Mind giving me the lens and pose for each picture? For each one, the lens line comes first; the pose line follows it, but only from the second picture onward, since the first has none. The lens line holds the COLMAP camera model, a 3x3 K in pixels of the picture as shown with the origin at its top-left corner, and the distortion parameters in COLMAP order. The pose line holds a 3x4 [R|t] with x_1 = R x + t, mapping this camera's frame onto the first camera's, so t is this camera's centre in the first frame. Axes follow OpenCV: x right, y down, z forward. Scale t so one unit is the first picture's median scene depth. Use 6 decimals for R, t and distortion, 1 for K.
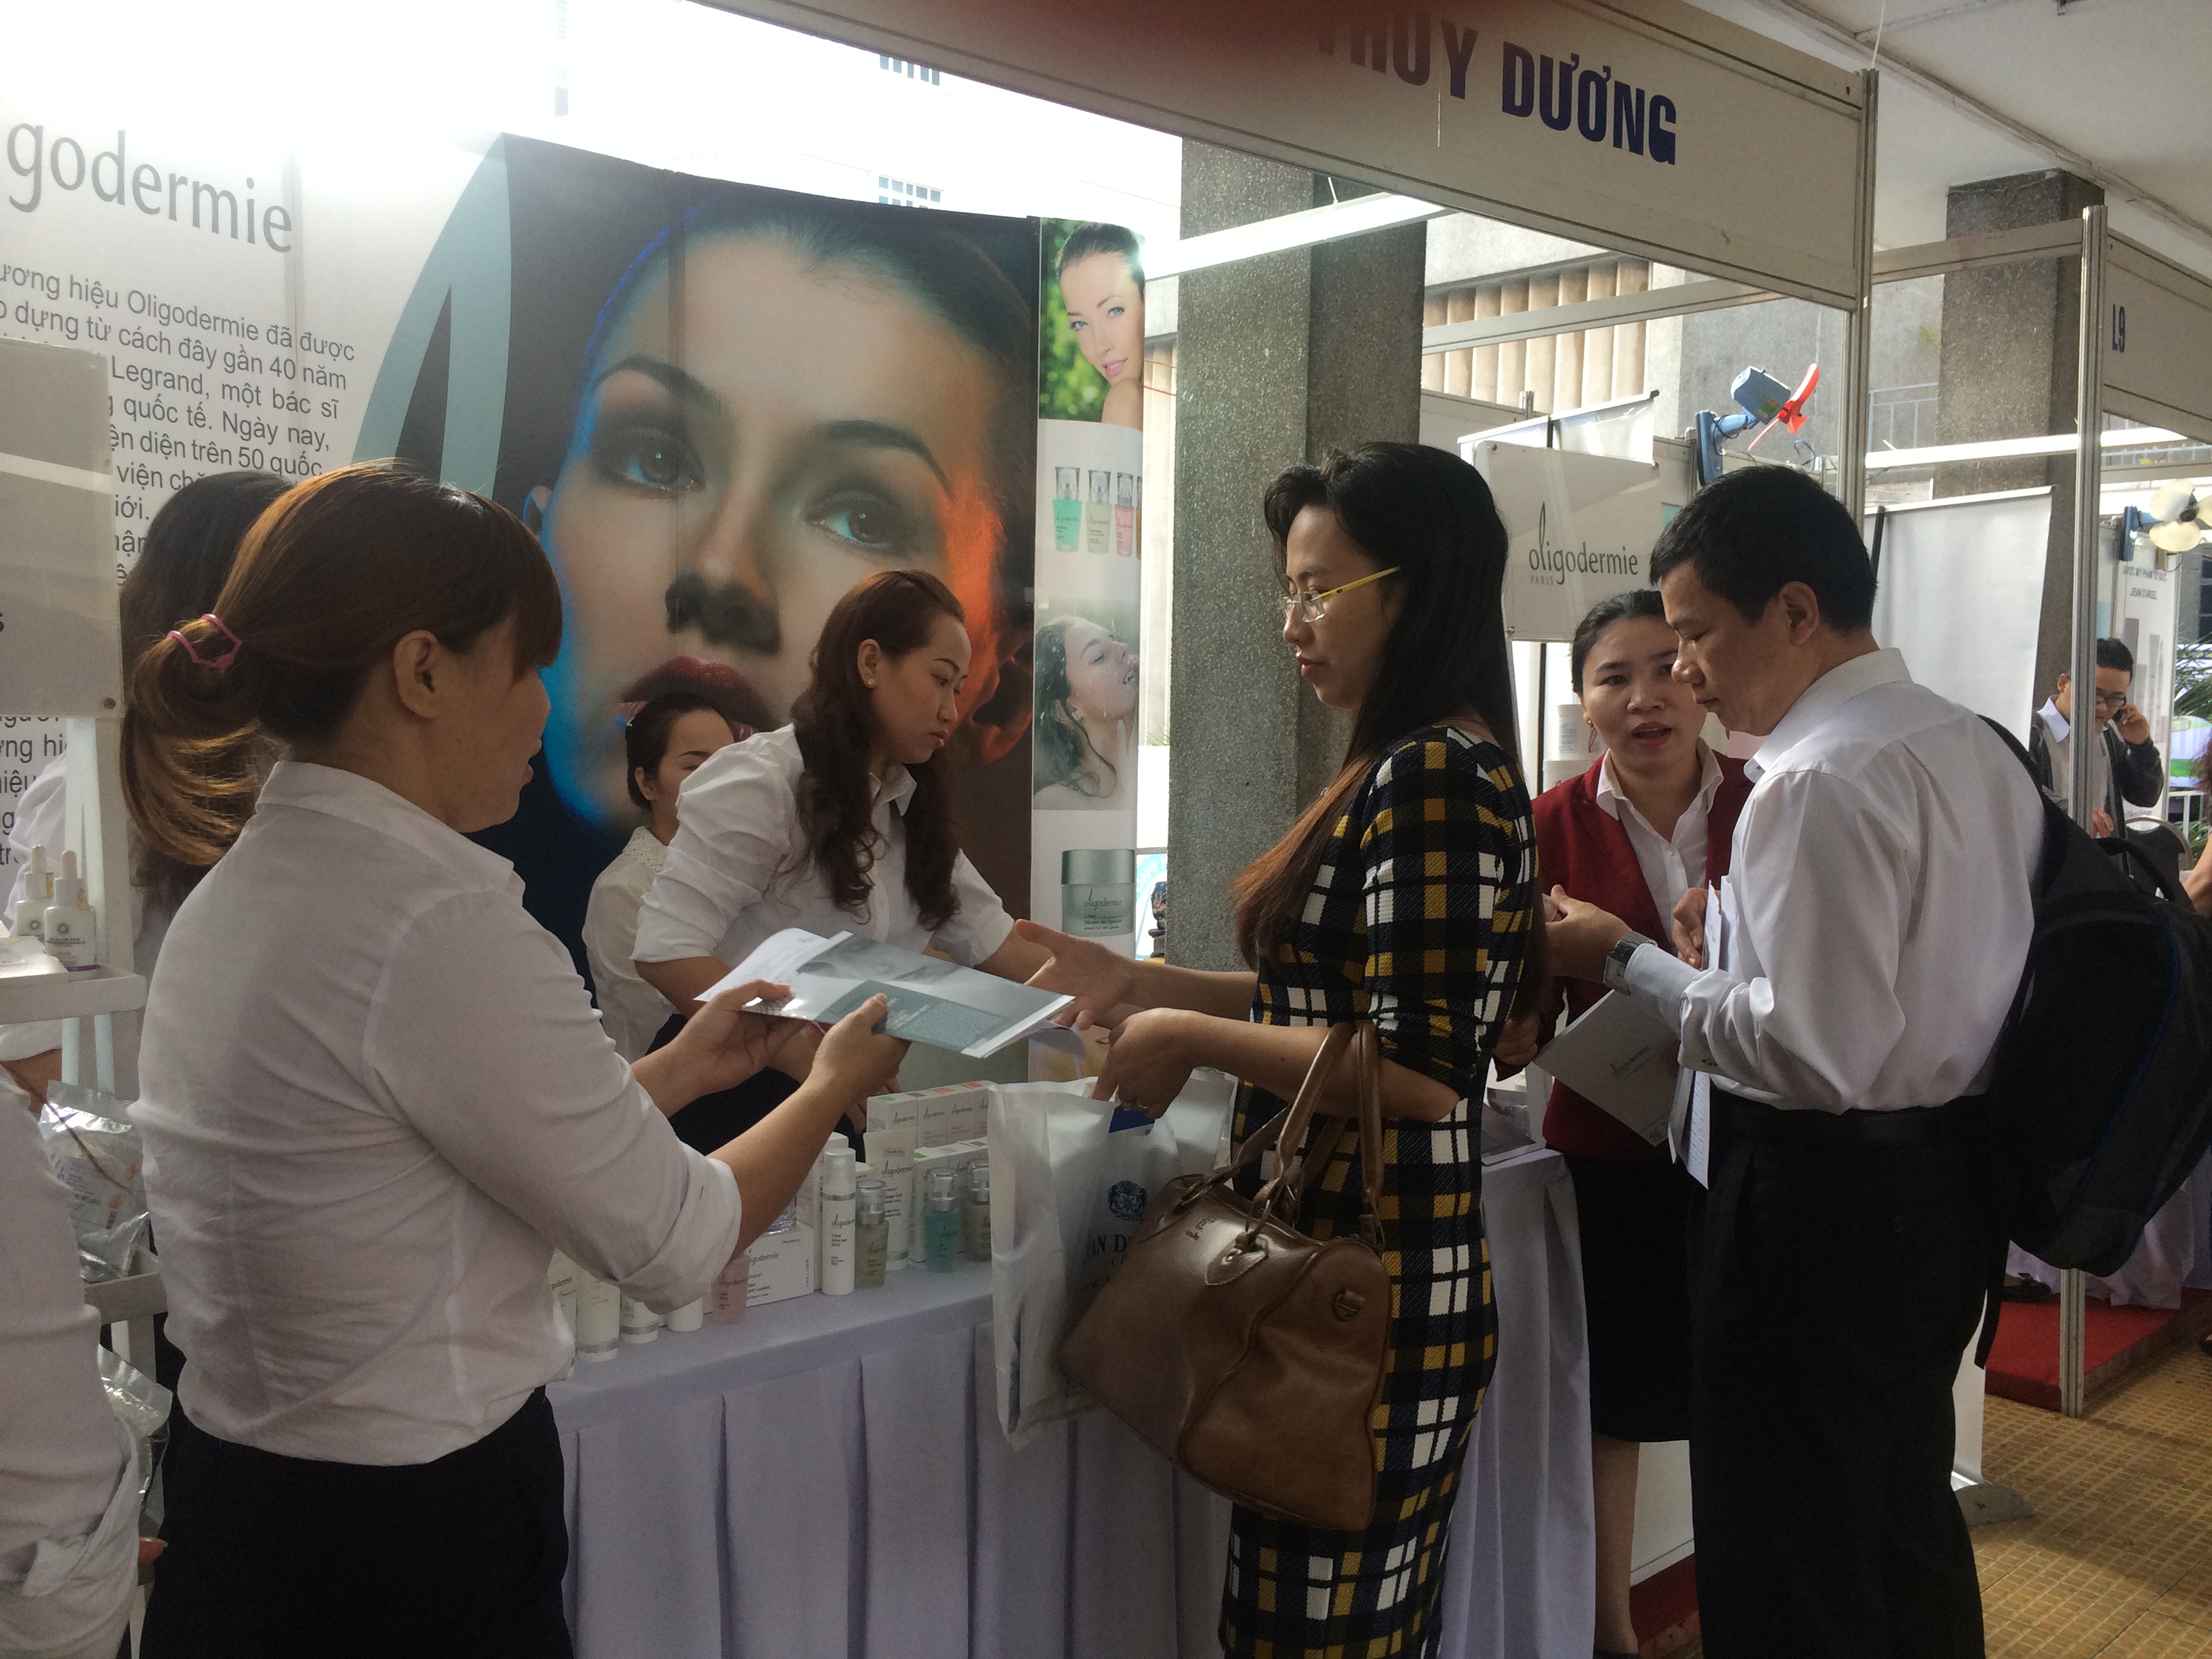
lens RADIAL K [[1869.2, 0, 1099.0], [0, 1869.2, 833.0], [0, 0, 1]] dist [0.070723, -0.094742]
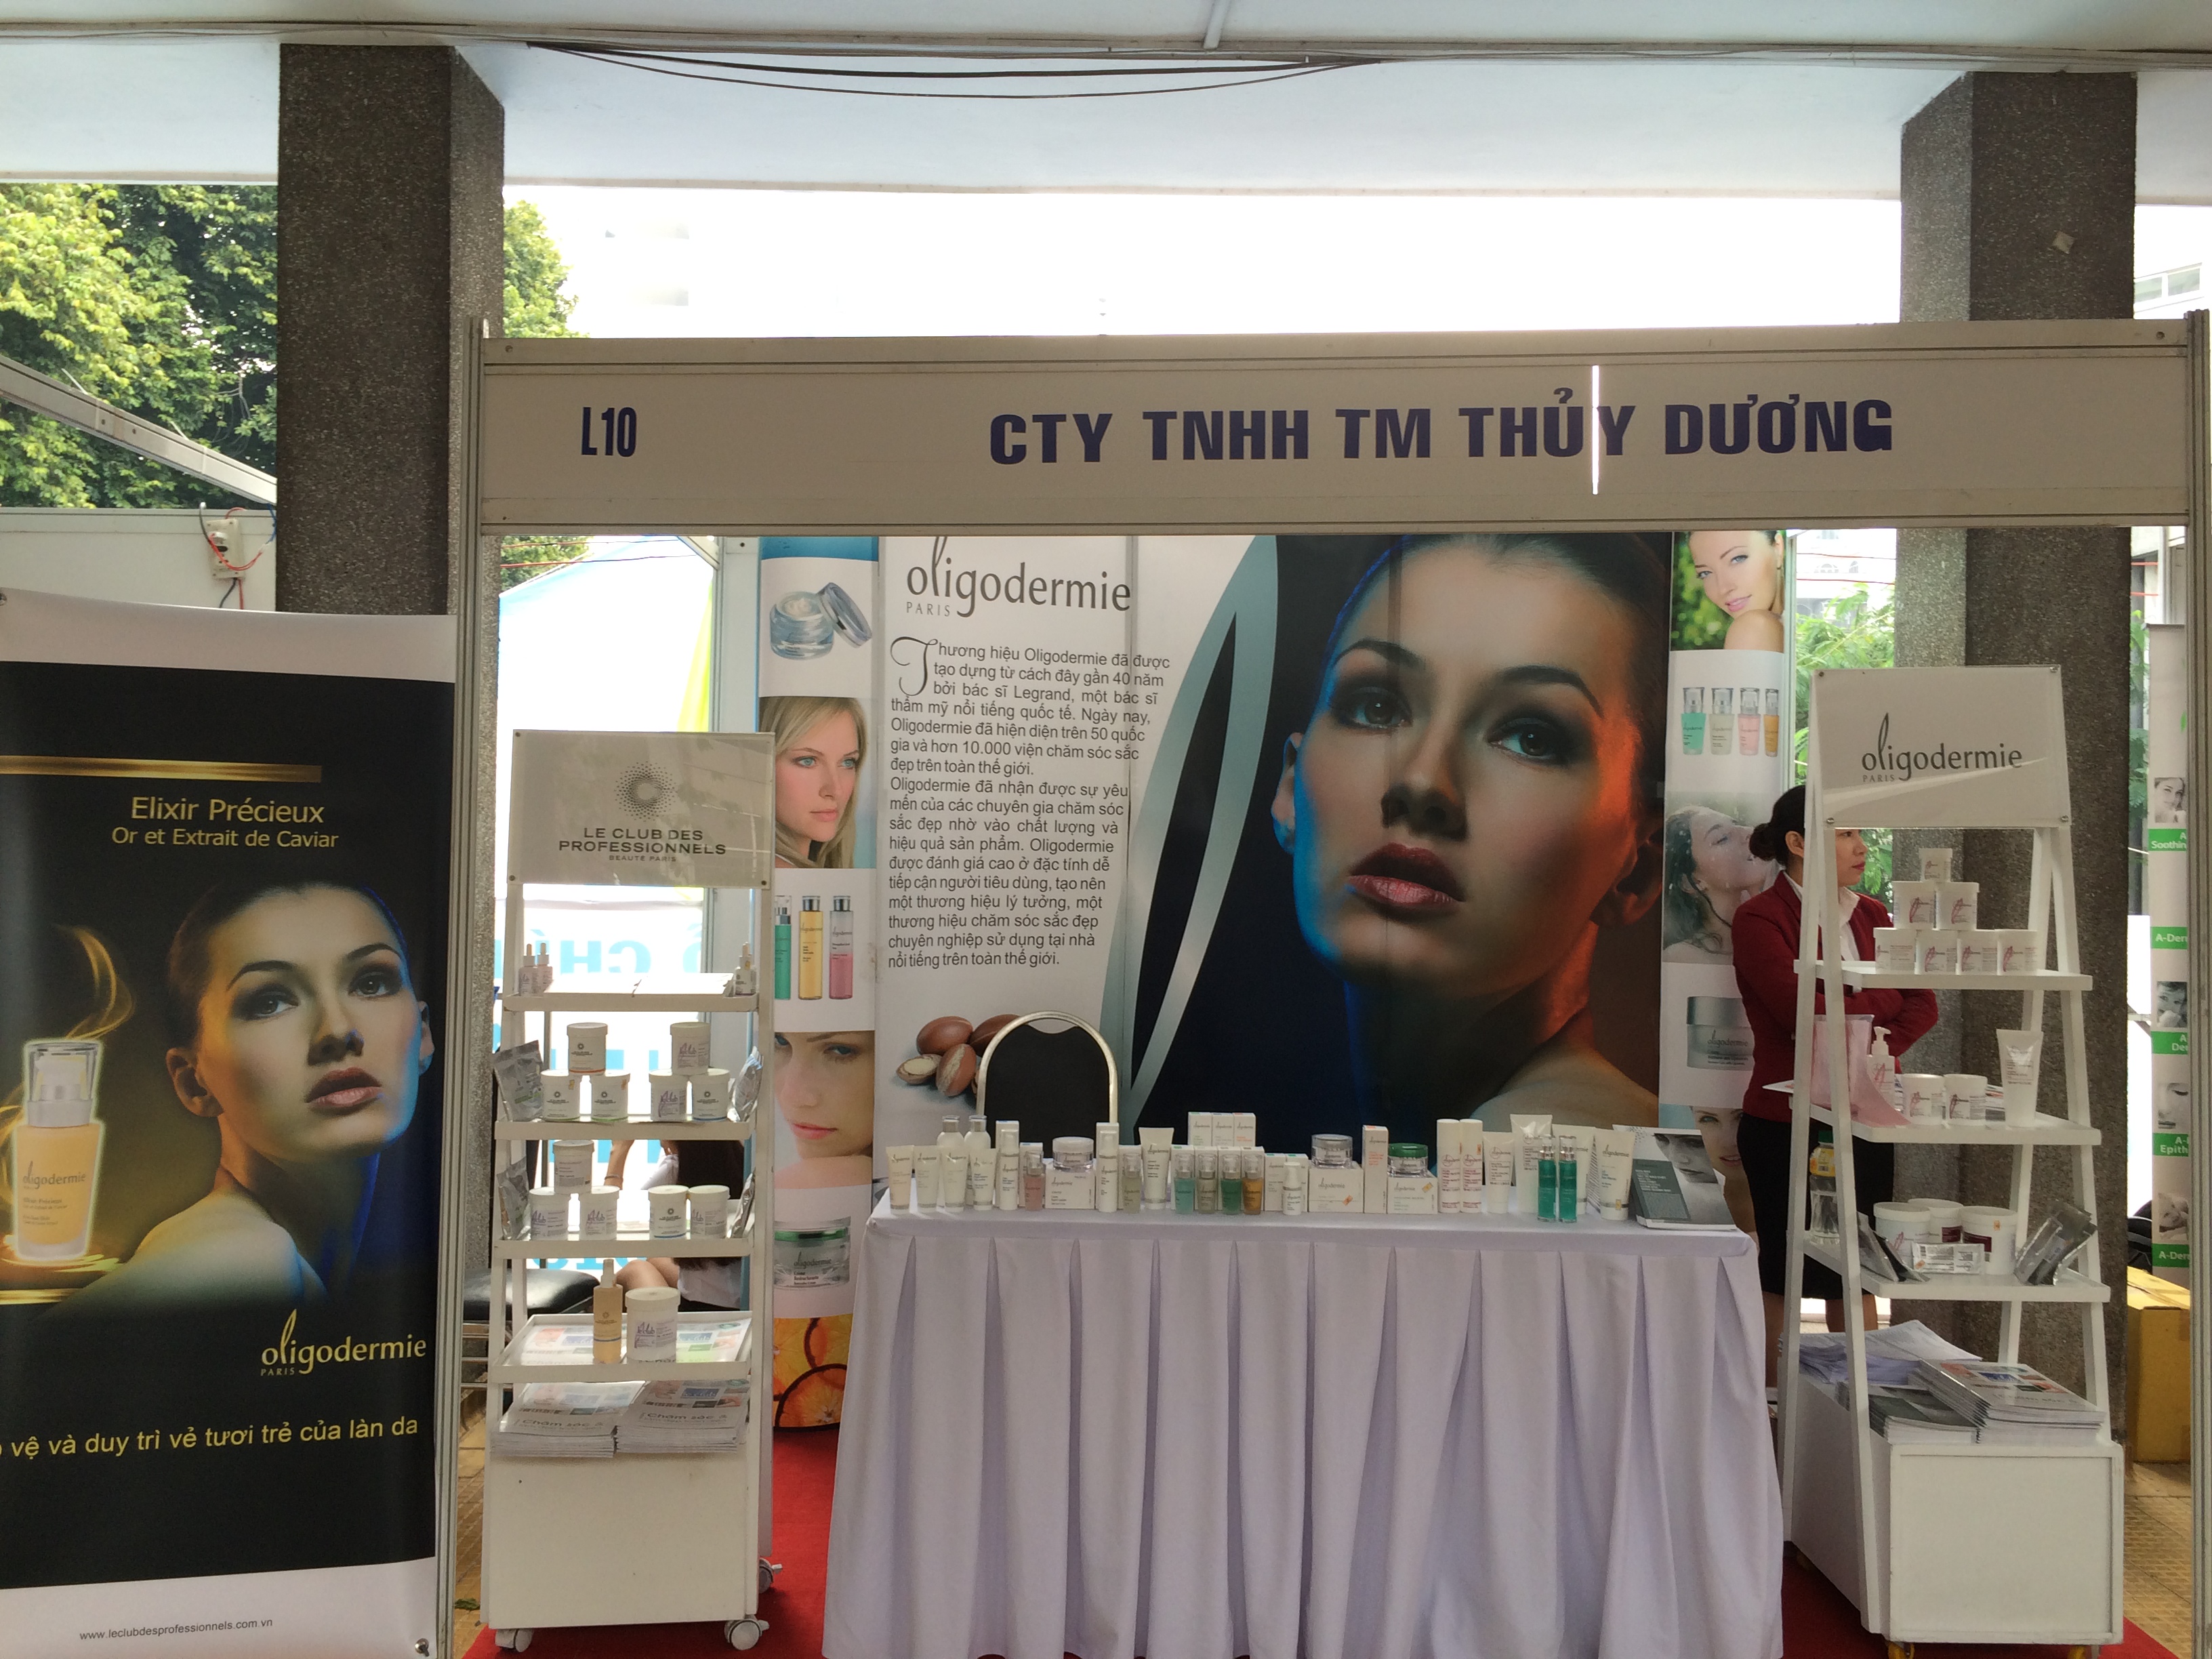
lens RADIAL K [[1869.1, 0, 1104.1], [0, 1869.1, 828.0], [0, 0, 1]] dist [0.051853, -0.068891]
pose [[0.733927, -0.015932, -0.679042, 0.573472], [-0.045019, 0.996386, -0.072036, 0.005454], [0.677735, 0.083438, 0.730557, -0.177452]]
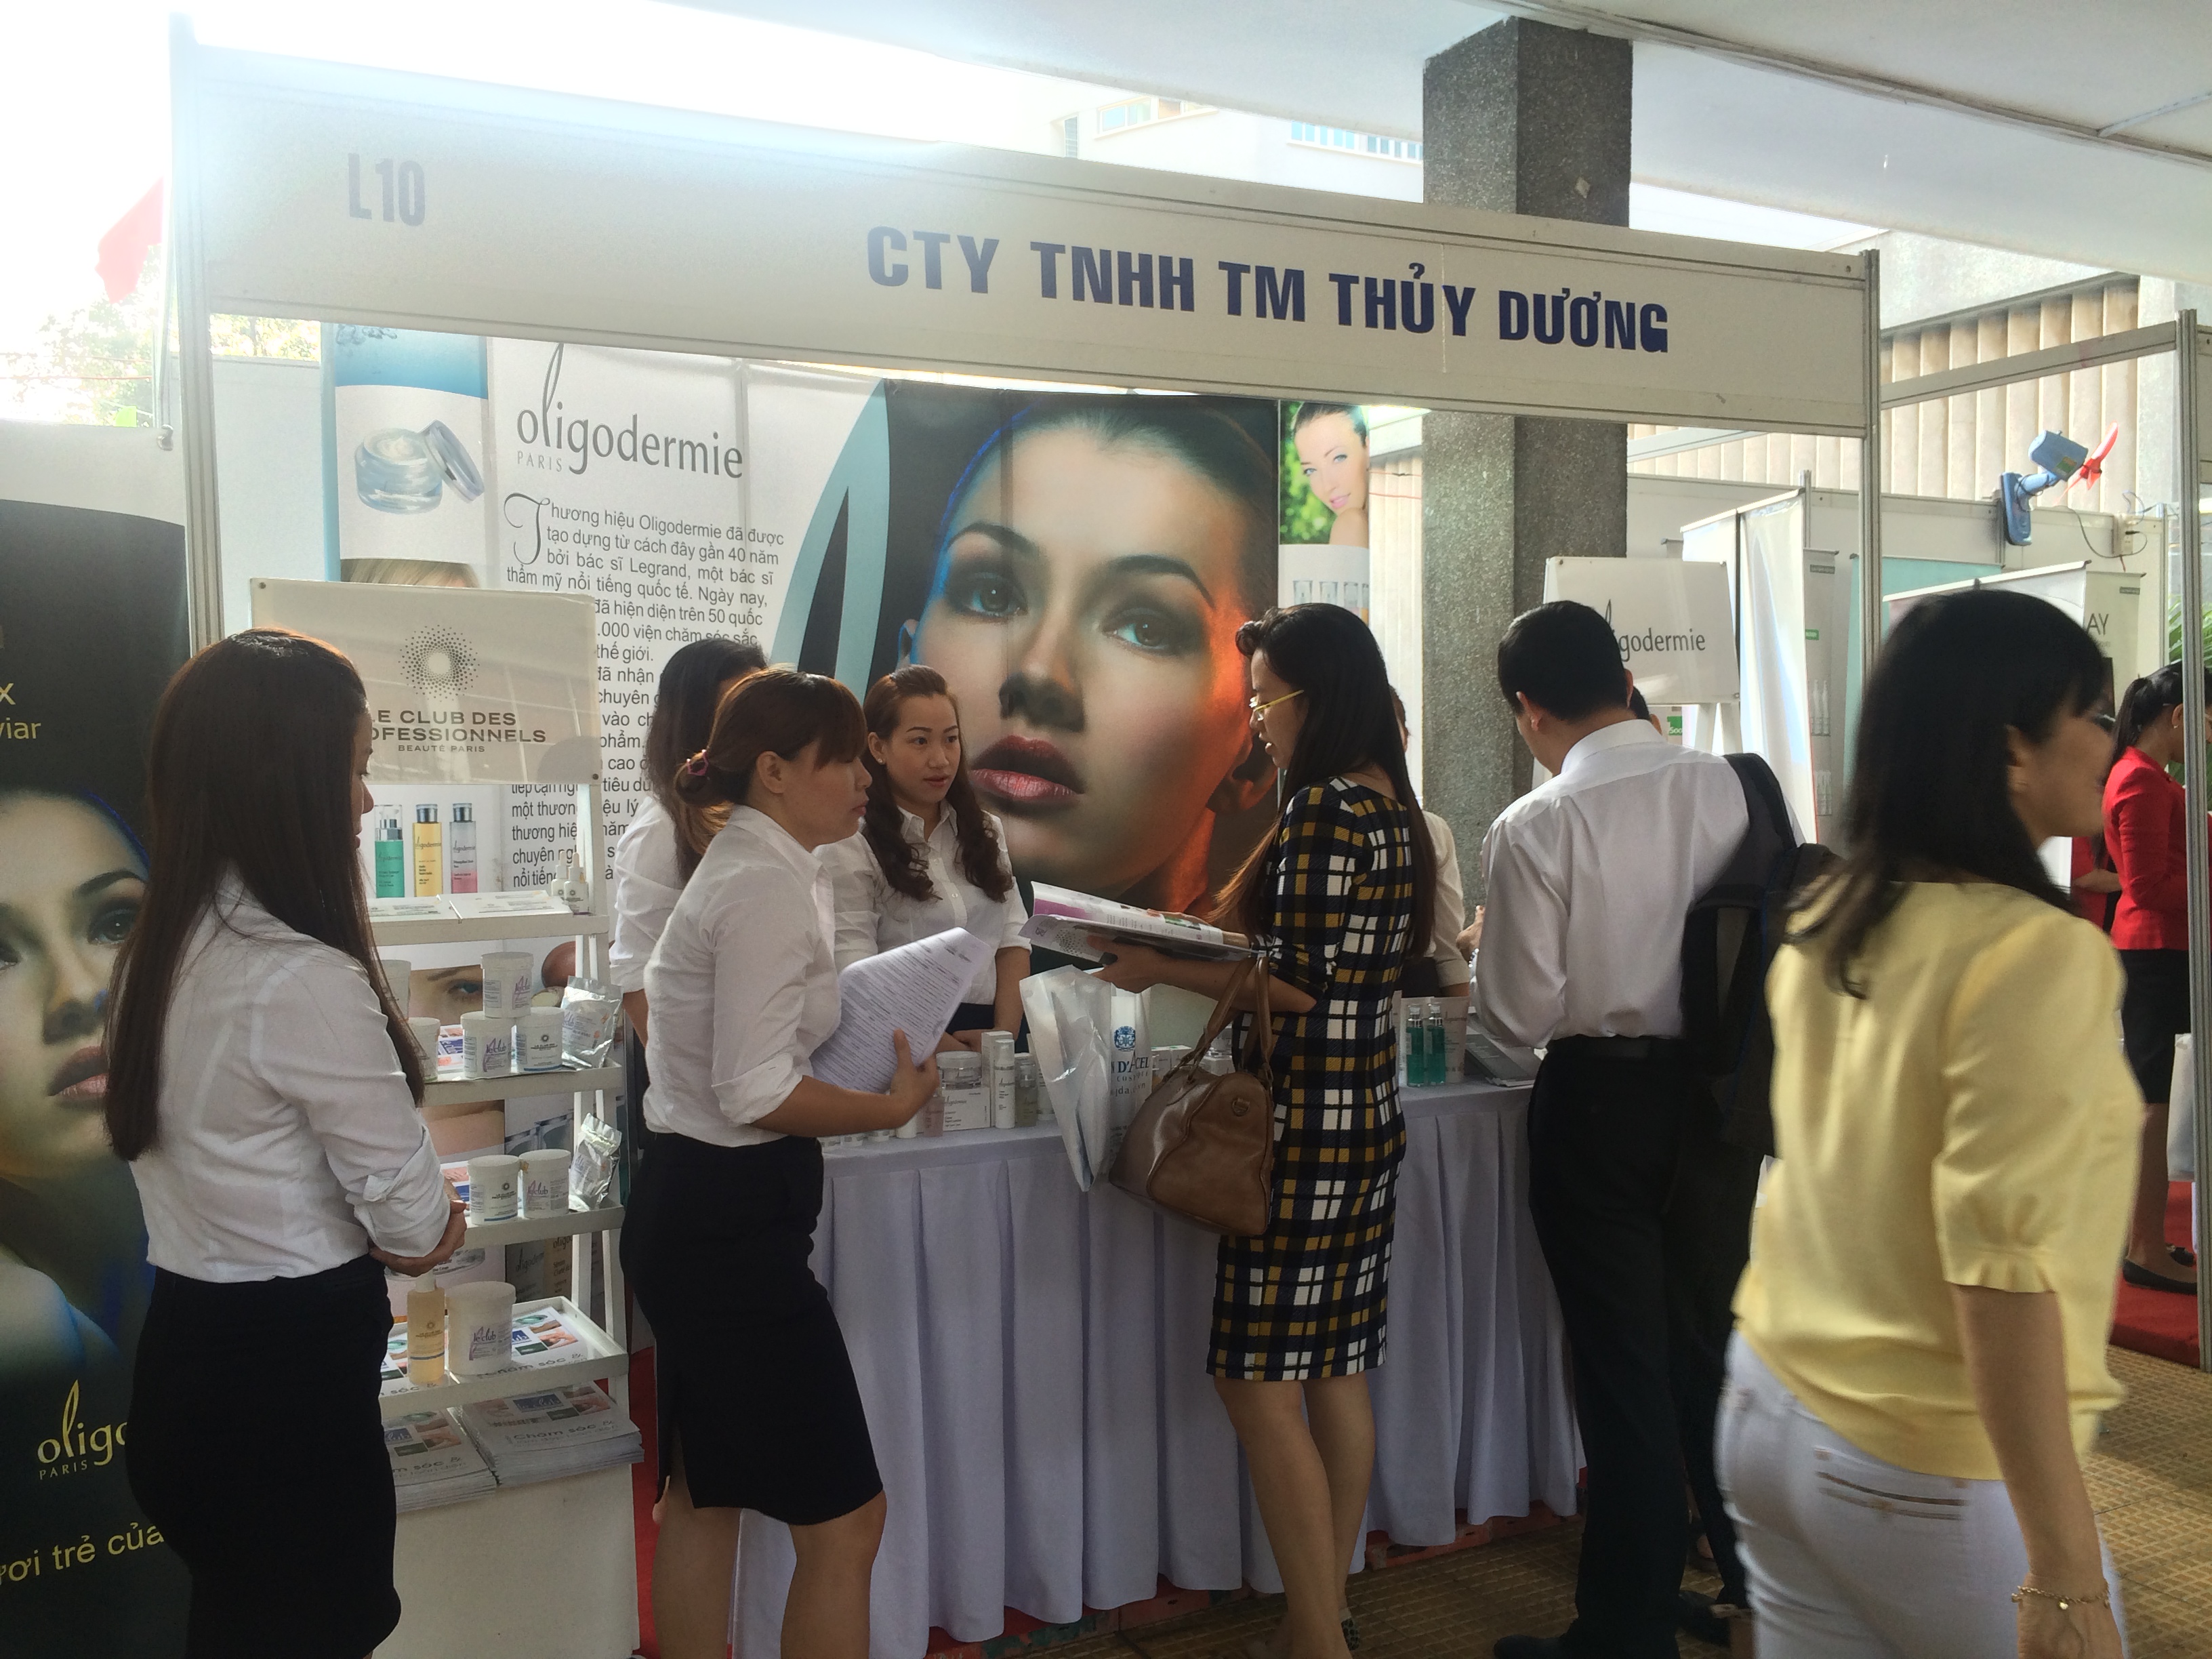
lens RADIAL K [[1869.2, 0, 1099.0], [0, 1869.2, 832.1], [0, 0, 1]] dist [0.070723, -0.094742]
pose [[0.964316, -0.017618, -0.264165, 0.197859], [0.008261, 0.999300, -0.036491, 0.026150], [0.264623, 0.033006, 0.963787, -0.295966]]
